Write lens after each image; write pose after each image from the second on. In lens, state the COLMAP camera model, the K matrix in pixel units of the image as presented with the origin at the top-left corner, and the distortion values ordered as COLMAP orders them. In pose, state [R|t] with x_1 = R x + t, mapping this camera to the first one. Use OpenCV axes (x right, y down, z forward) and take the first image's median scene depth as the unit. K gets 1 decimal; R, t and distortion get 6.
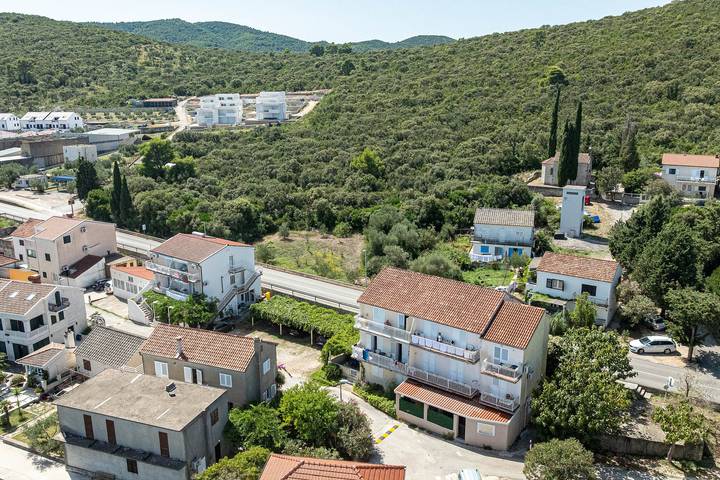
lens RADIAL K [[643.3, 0, 360.0], [0, 643.3, 240.0], [0, 0, 1]] dist [-0.016420, -0.005169]
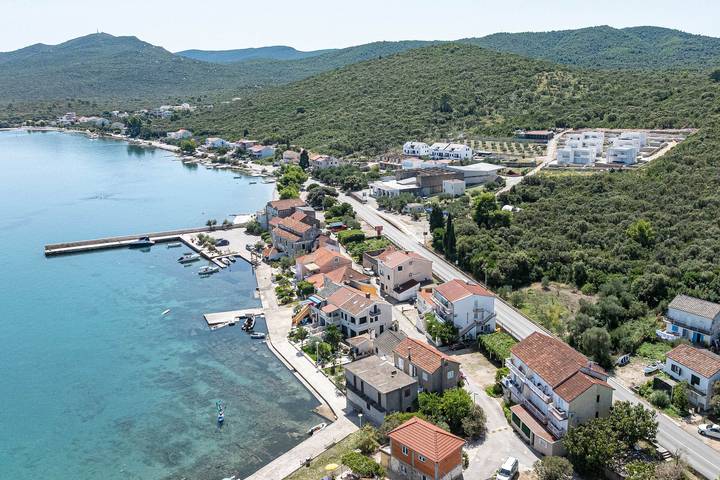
lens RADIAL K [[643.3, 0, 360.0], [0, 643.3, 240.0], [0, 0, 1]] dist [-0.016420, -0.005169]
pose [[0.795536, 0.127438, -0.592353, 0.345100], [-0.116032, 0.991580, 0.057495, -0.128368], [0.594692, 0.022993, 0.803625, -0.302262]]
